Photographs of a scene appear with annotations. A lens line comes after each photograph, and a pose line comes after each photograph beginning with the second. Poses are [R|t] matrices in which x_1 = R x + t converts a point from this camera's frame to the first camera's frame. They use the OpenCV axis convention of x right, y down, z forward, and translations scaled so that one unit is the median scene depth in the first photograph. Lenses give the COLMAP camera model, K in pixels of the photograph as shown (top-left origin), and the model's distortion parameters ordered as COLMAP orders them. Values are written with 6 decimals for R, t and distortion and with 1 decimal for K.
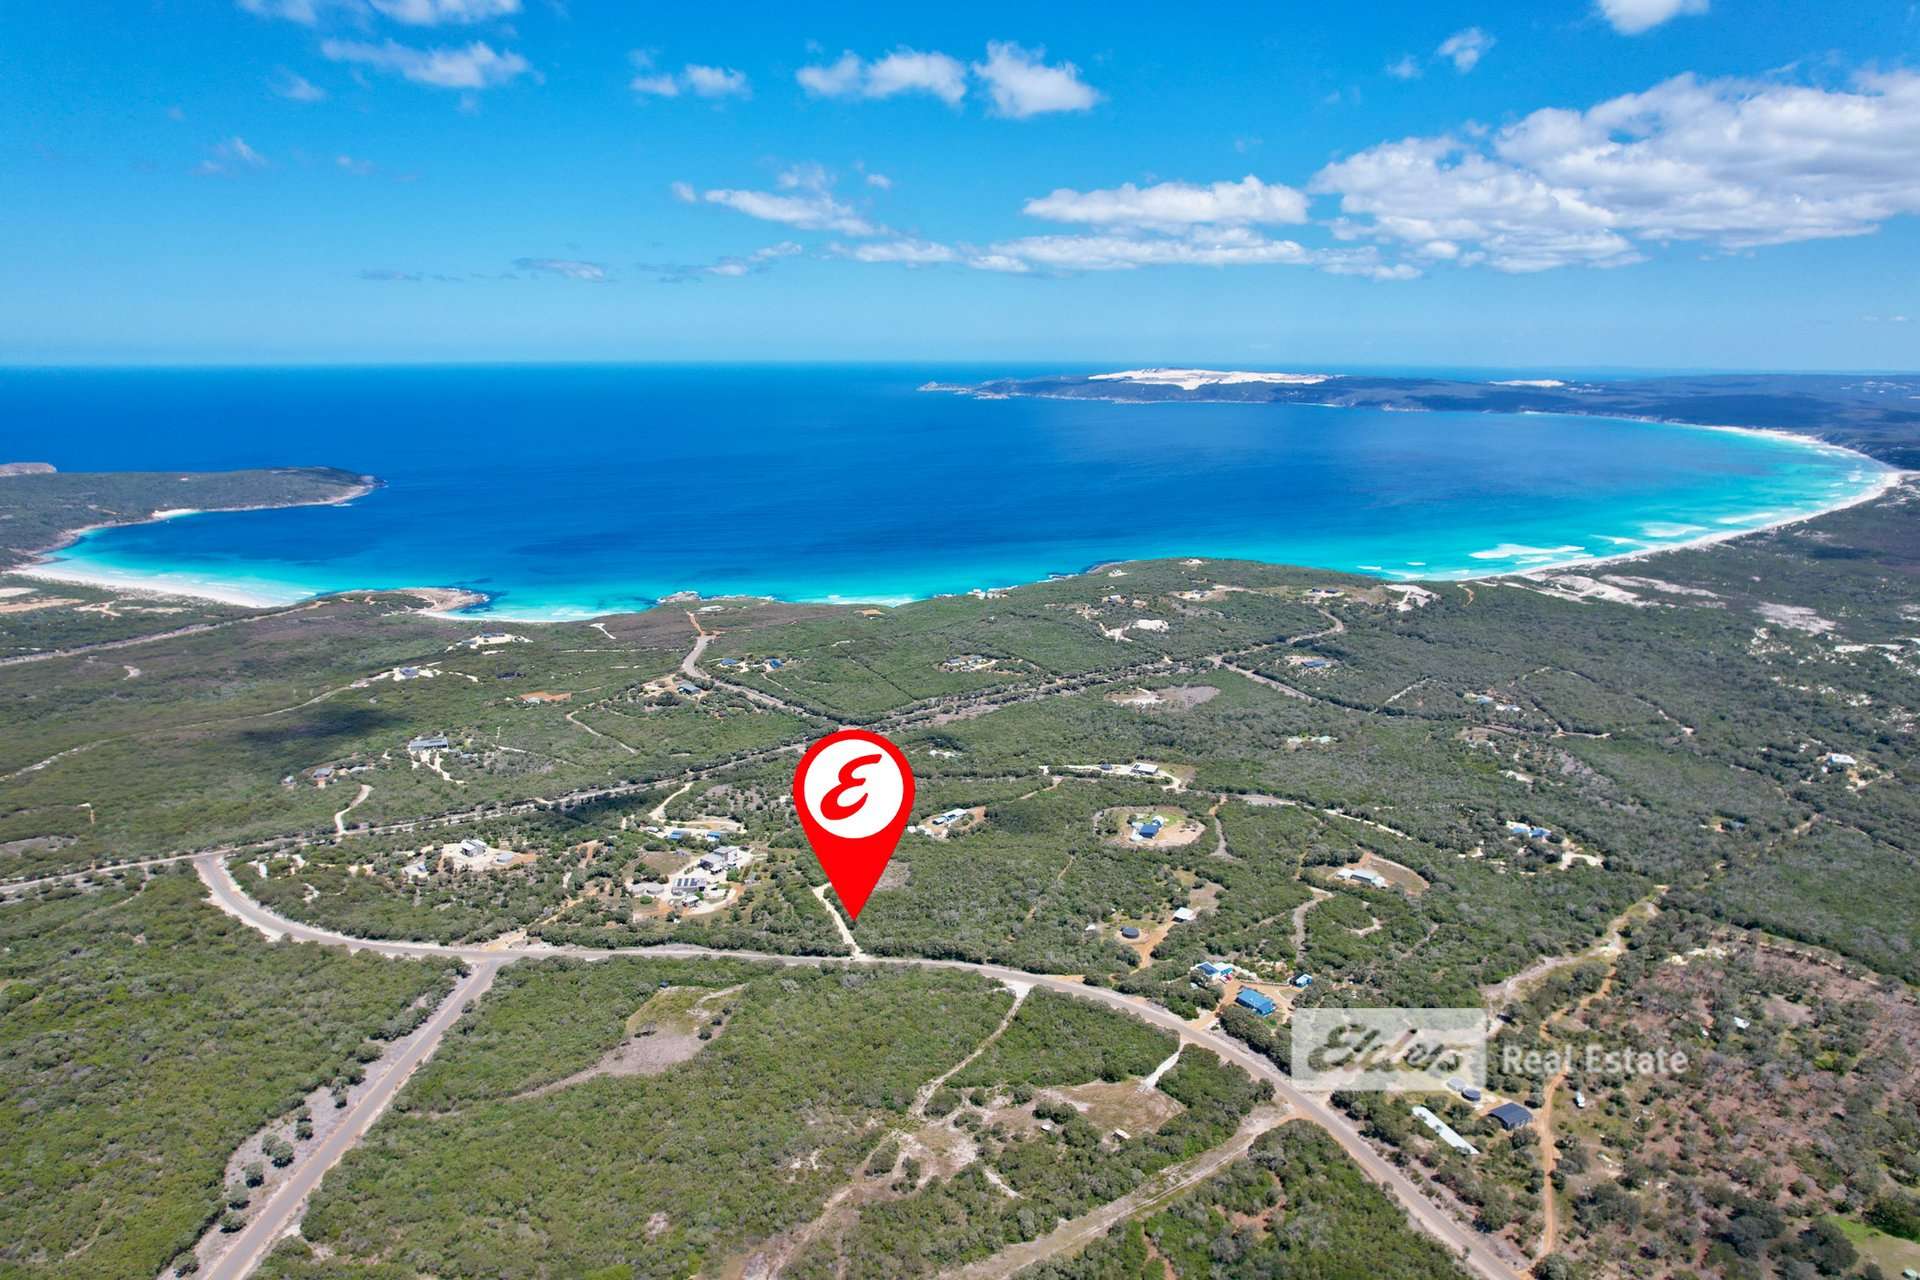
lens RADIAL K [[1237.7, 0, 955.1], [0, 1237.7, 650.5], [0, 0, 1]] dist [-0.084386, 0.072465]
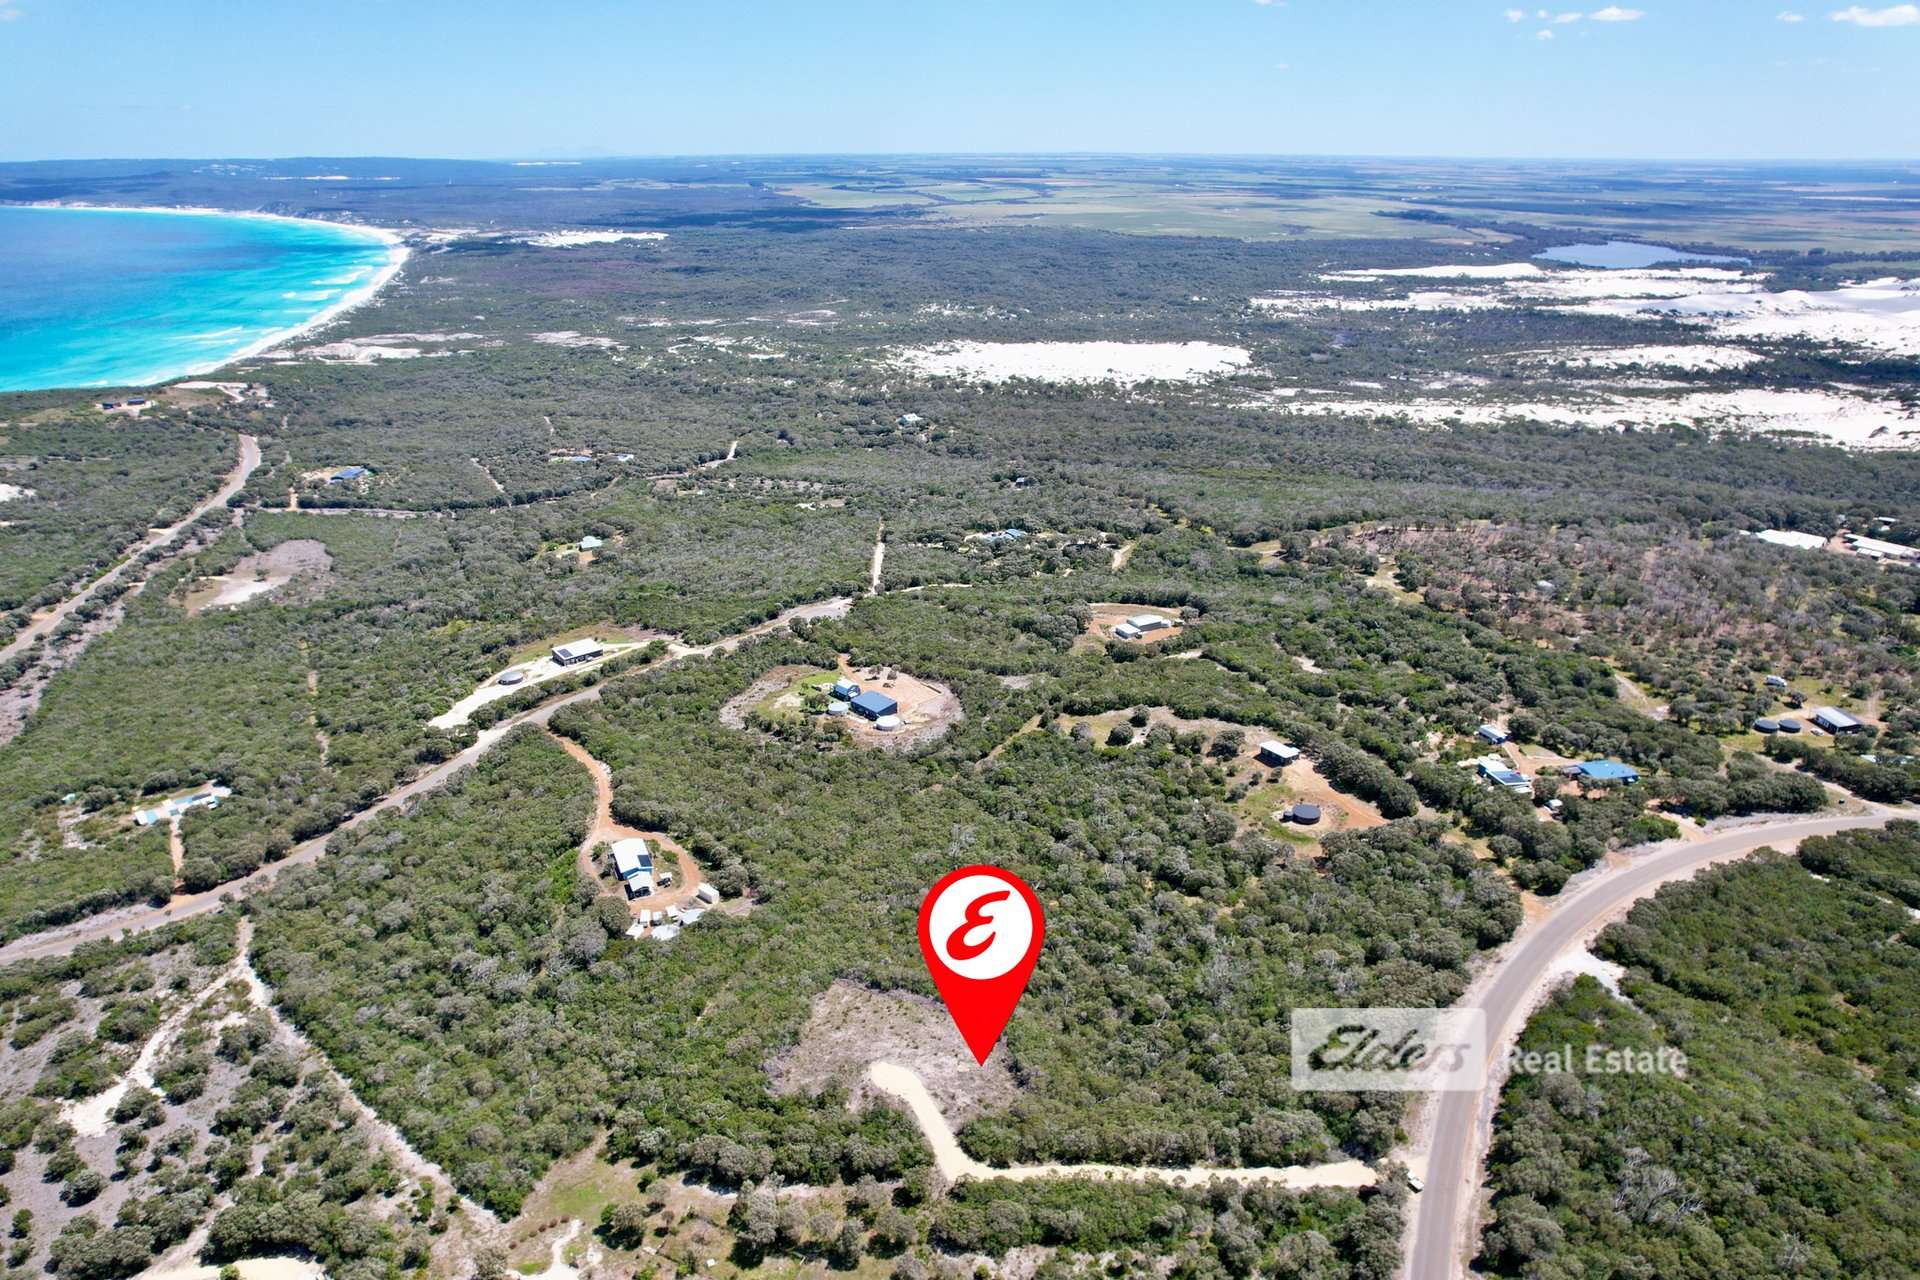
lens RADIAL K [[1237.7, 0, 955.1], [0, 1237.7, 650.5], [0, 0, 1]] dist [-0.084386, 0.072465]
pose [[0.372834, -0.357557, 0.856241, -0.207313], [0.221867, 0.930360, 0.291901, -0.022781], [-0.900983, 0.081141, 0.426199, 0.498980]]
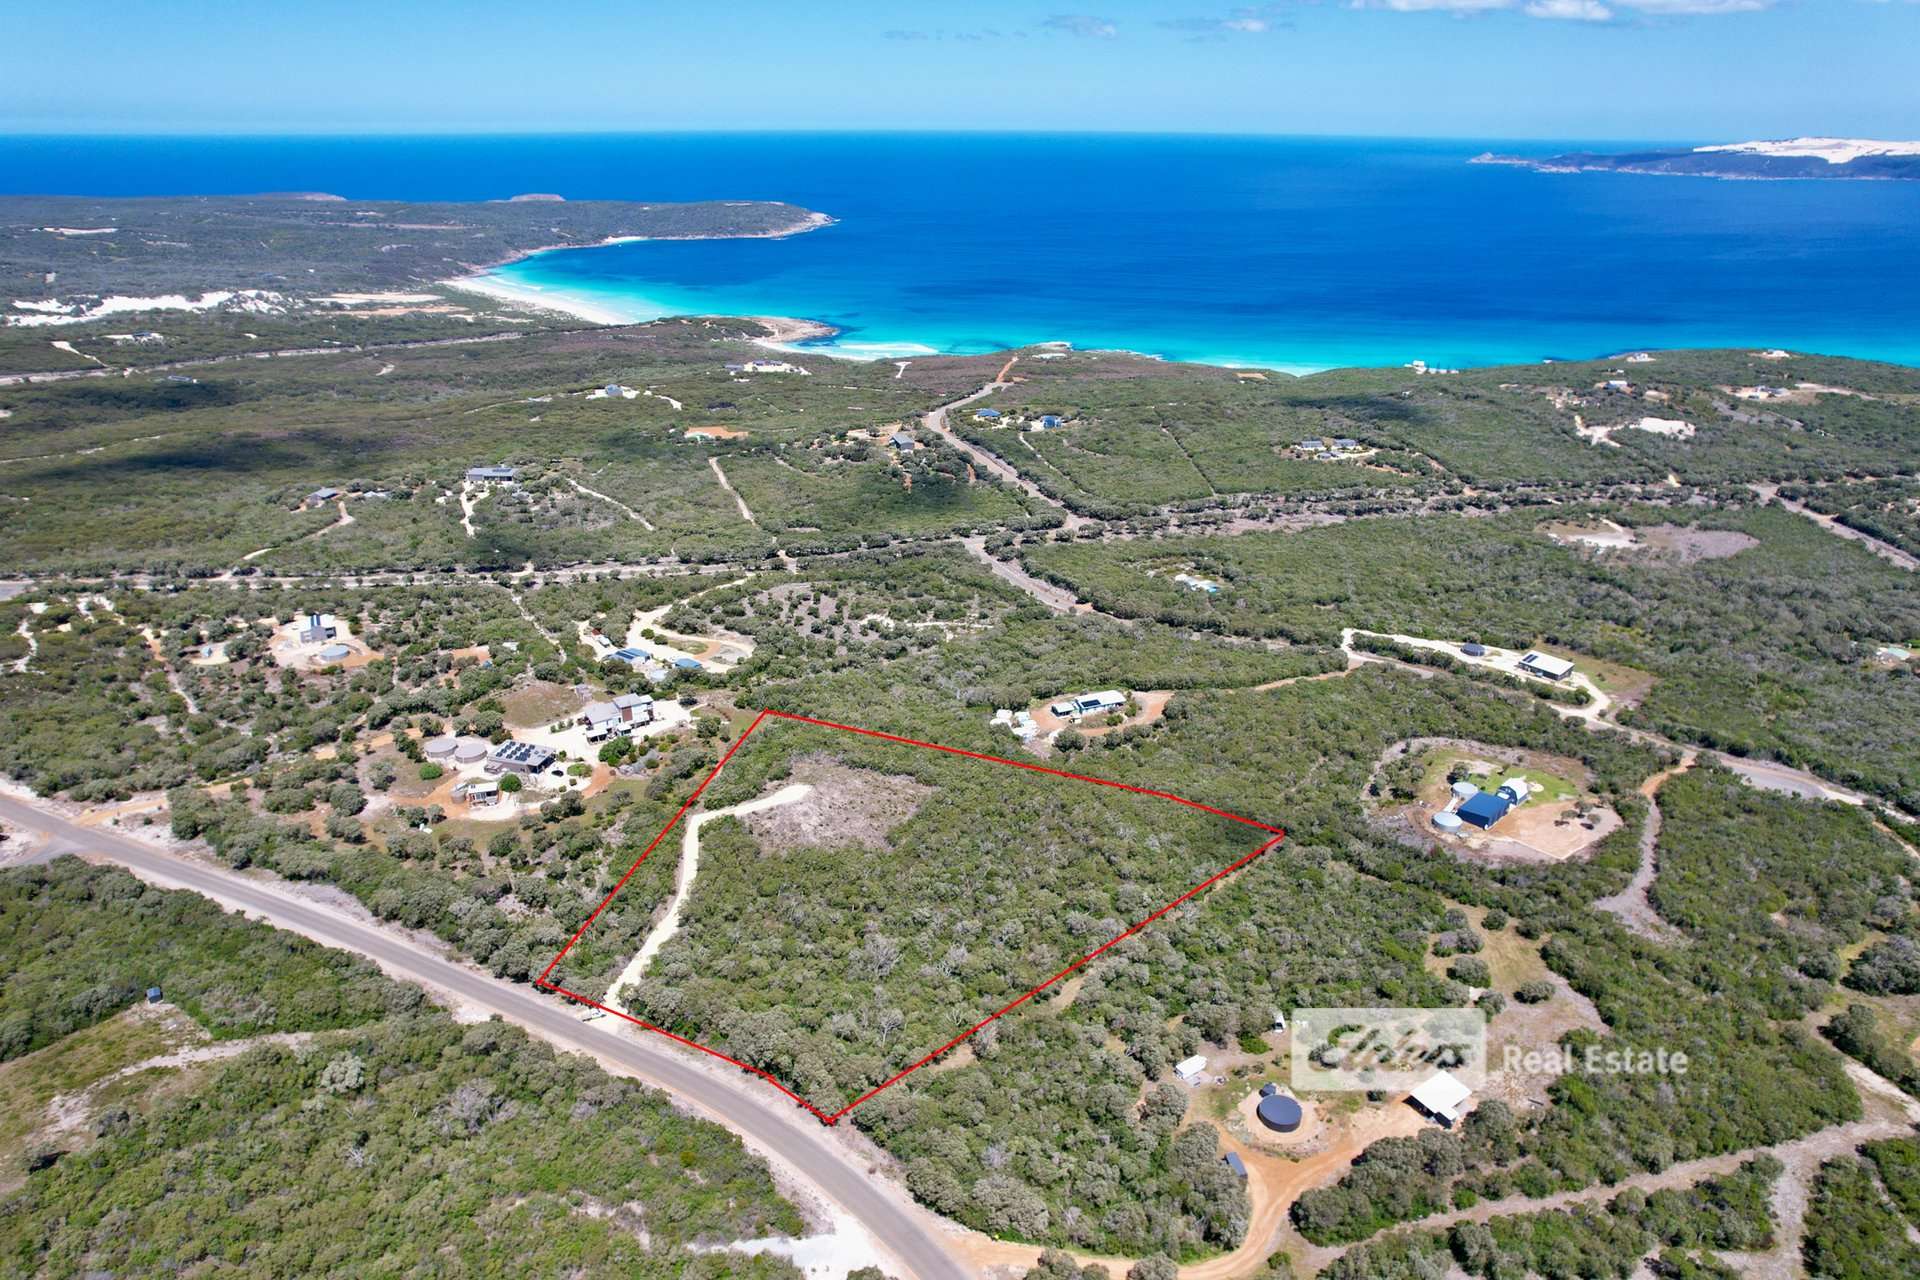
lens RADIAL K [[1237.7, 0, 955.1], [0, 1237.7, 650.5], [0, 0, 1]] dist [-0.084386, 0.072465]
pose [[0.915215, 0.160139, -0.369781, 0.093221], [-0.096130, 0.977916, 0.185576, 0.014110], [0.391332, -0.134295, 0.910398, 0.348720]]
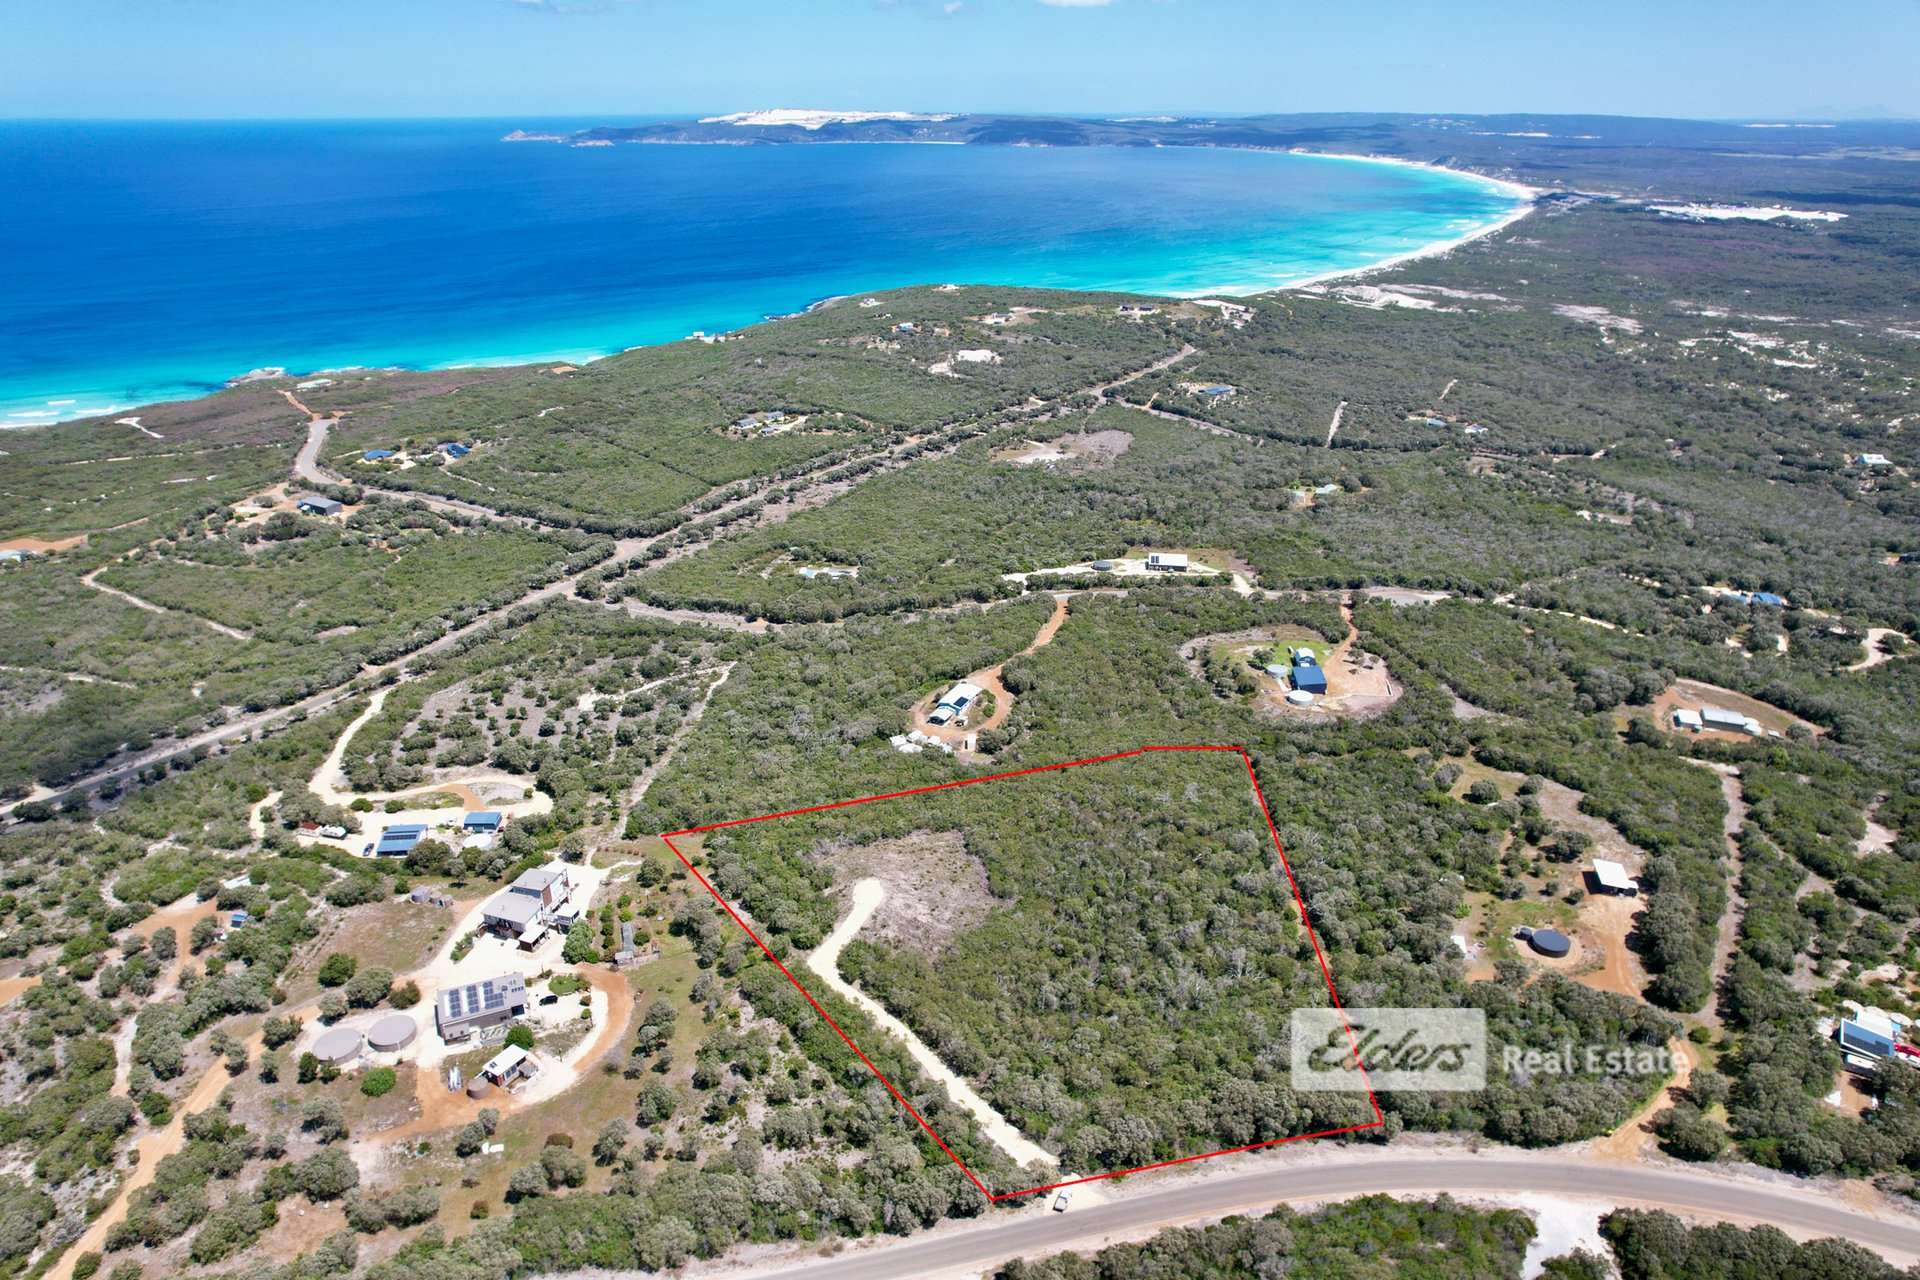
lens RADIAL K [[1237.7, 0, 955.1], [0, 1237.7, 650.5], [0, 0, 1]] dist [-0.084386, 0.072465]
pose [[0.952075, -0.128041, 0.277774, -0.099347], [0.075398, 0.978384, 0.192563, 0.010600], [-0.296425, -0.162391, 0.941149, 0.364447]]
